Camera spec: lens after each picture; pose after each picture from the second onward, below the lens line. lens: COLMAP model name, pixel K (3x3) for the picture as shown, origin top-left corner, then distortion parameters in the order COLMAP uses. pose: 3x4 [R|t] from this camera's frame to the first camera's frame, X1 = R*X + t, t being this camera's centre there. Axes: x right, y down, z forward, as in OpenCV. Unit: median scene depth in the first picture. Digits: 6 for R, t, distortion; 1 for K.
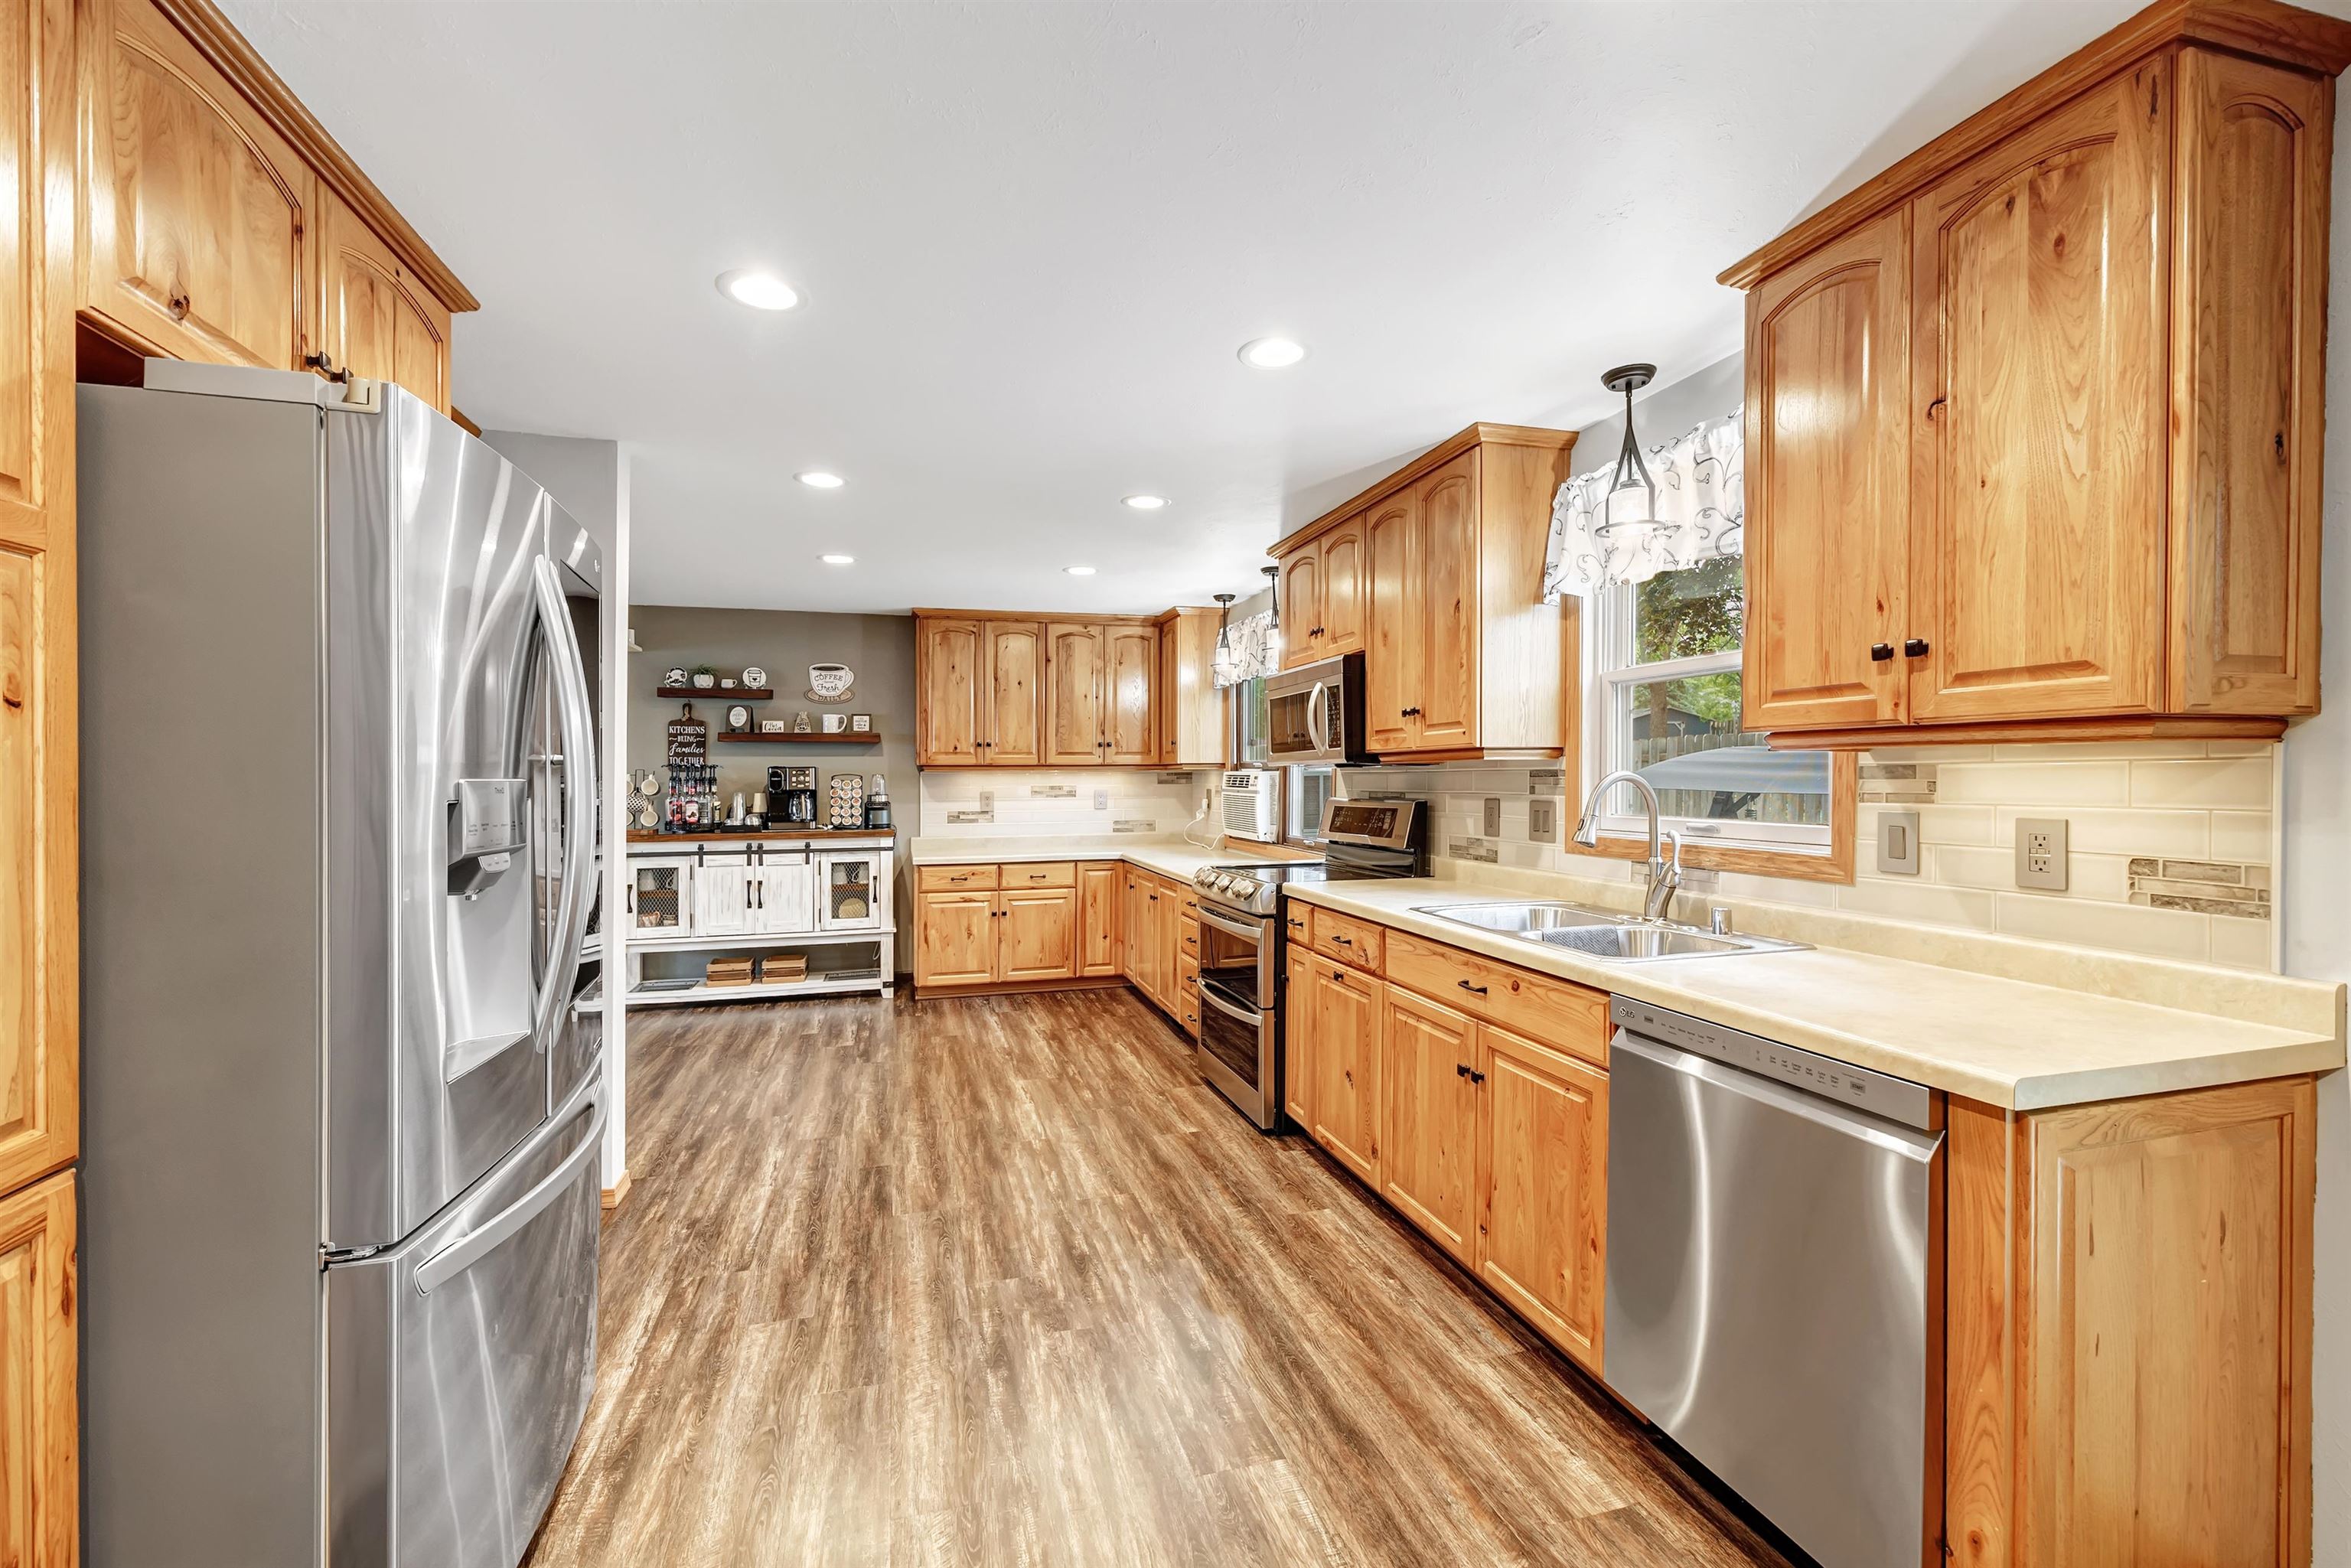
lens RADIAL K [[955.1, 0, 1150.9], [0, 955.1, 778.2], [0, 0, 1]] dist [-0.000913, 0.000386]
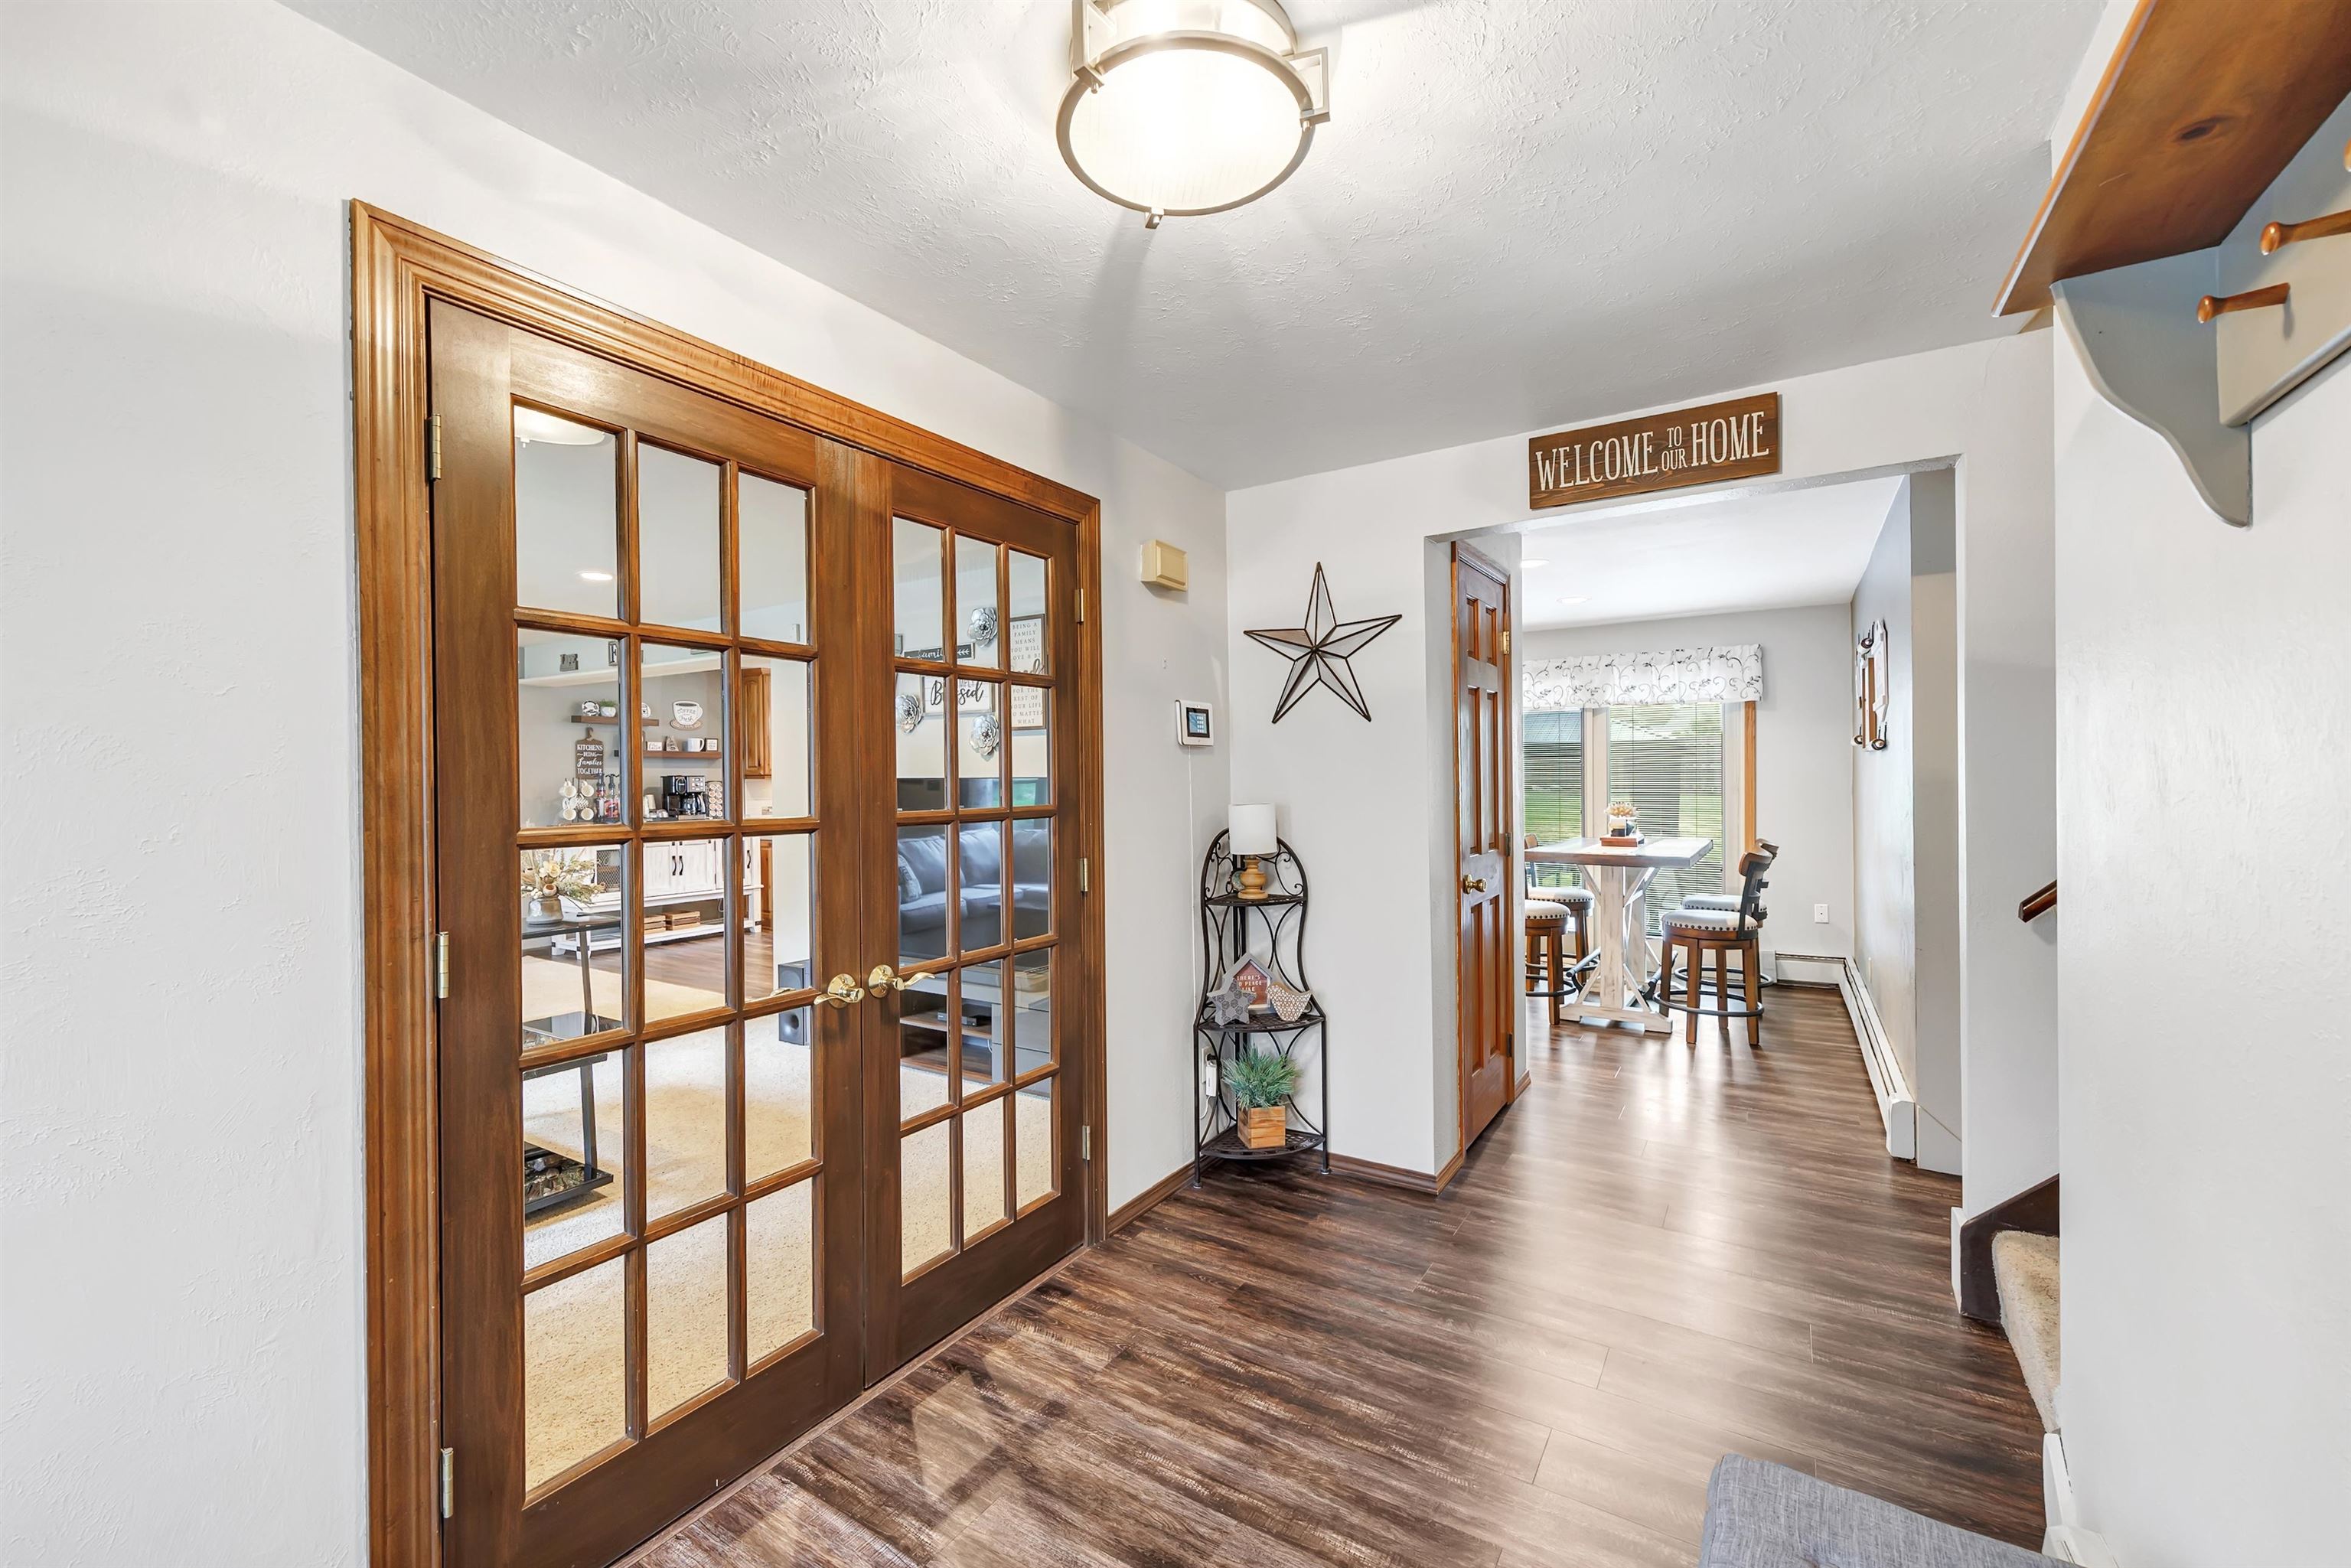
lens RADIAL K [[955.1, 0, 1163.7], [0, 955.1, 792.9], [0, 0, 1]] dist [-0.000913, 0.000386]
pose [[0.735034, -0.011022, 0.677941, -0.854108], [0.005998, 0.999934, 0.009754, 0.003928], [-0.678004, -0.003103, 0.735052, -0.537995]]
